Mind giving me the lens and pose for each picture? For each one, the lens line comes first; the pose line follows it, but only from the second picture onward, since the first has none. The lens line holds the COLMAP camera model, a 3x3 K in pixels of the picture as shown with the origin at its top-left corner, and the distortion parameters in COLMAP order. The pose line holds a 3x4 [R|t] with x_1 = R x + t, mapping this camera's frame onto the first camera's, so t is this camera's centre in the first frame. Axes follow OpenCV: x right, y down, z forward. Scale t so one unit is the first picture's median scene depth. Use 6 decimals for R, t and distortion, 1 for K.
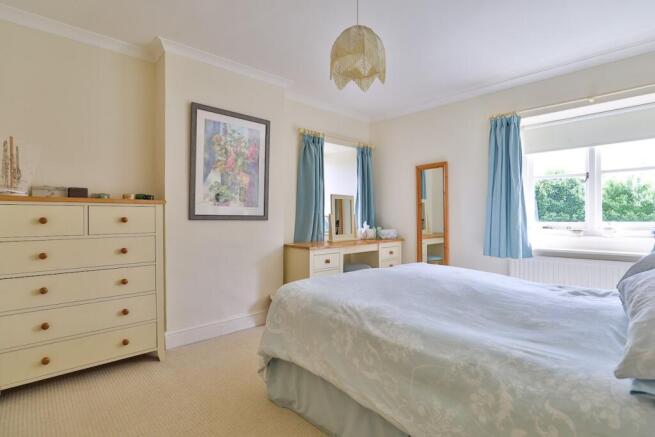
lens RADIAL K [[315.7, 0, 327.5], [0, 315.7, 218.5], [0, 0, 1]] dist [-0.022679, 0.000121]
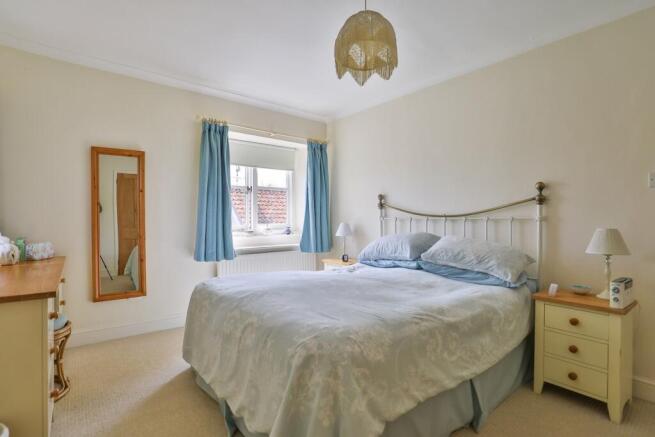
lens RADIAL K [[315.7, 0, 327.5], [0, 315.7, 218.5], [0, 0, 1]] dist [-0.022679, 0.000121]
pose [[0.084615, 0.004805, 0.996402, -0.474567], [0.005602, 0.999970, -0.005298, -0.006409], [-0.996398, 0.006030, 0.084586, 0.608332]]
